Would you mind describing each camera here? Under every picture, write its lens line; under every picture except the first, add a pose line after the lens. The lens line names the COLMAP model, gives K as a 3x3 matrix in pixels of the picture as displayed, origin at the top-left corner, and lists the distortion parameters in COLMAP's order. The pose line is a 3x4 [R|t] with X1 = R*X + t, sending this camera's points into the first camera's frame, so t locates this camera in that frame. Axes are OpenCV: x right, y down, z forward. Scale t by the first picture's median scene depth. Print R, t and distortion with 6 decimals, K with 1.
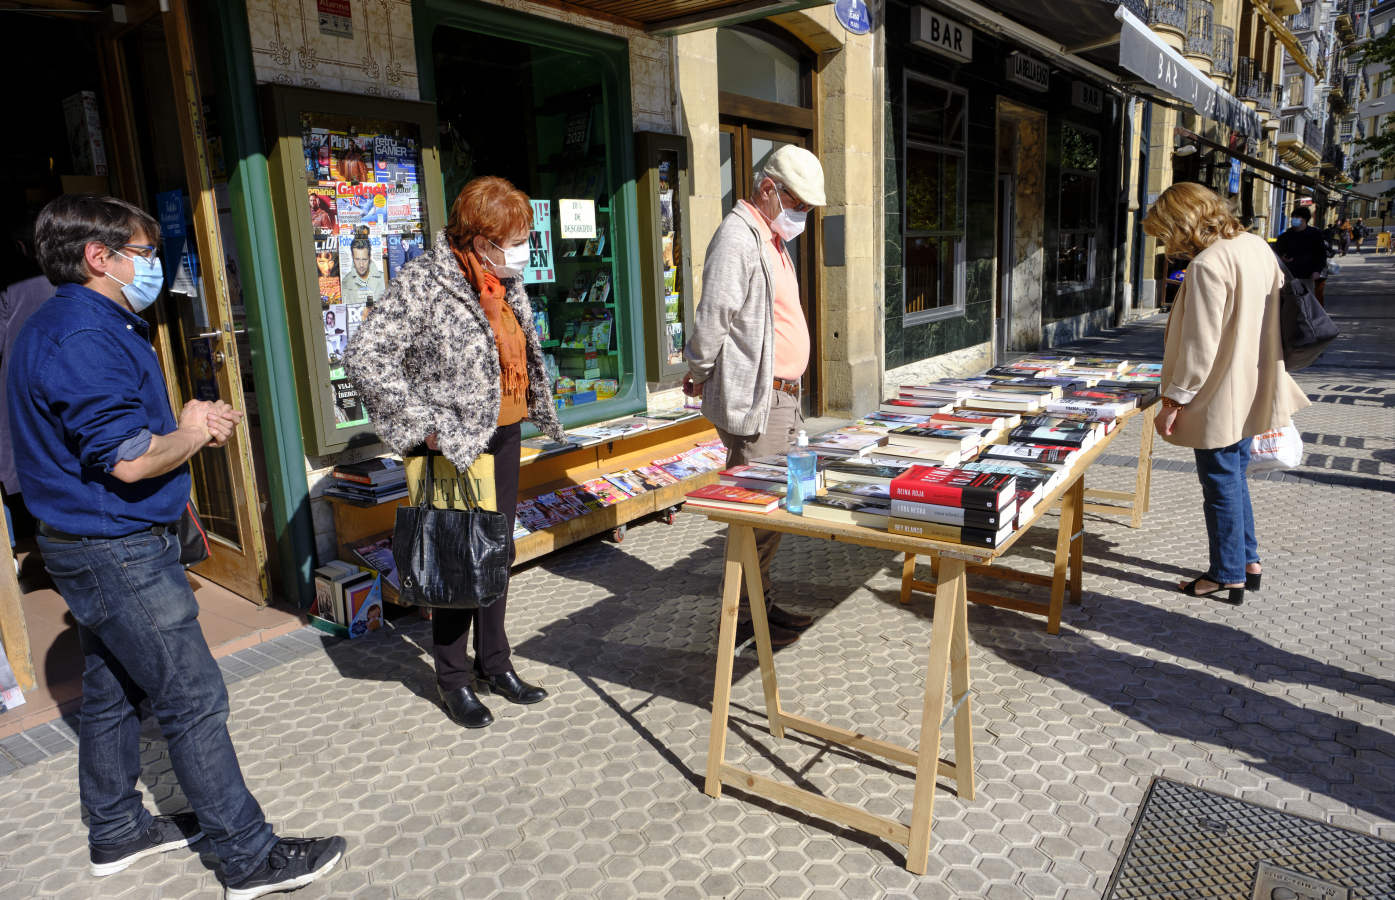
lens RADIAL K [[920.1, 0, 699.1], [0, 920.1, 447.0], [0, 0, 1]] dist [0.003918, 0.004122]
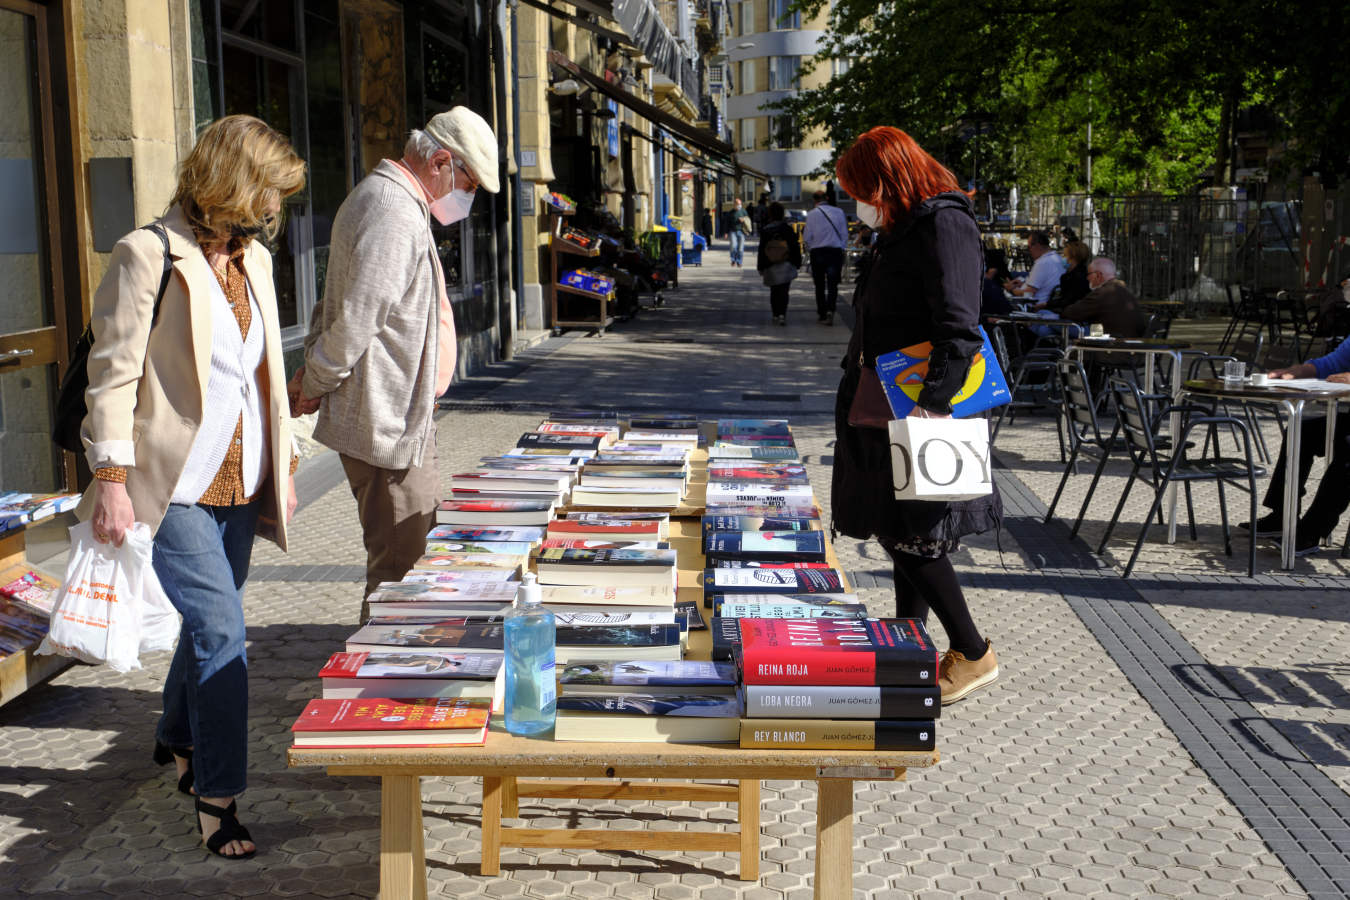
lens RADIAL K [[1630.7, 0, 674.4], [0, 1630.7, 451.2], [0, 0, 1]] dist [-0.001617, 0.000000]
pose [[0.835033, -0.042516, 0.548555, -0.102903], [0.083359, 0.995277, -0.049753, -0.010823], [-0.543849, 0.087272, 0.834633, 0.061176]]
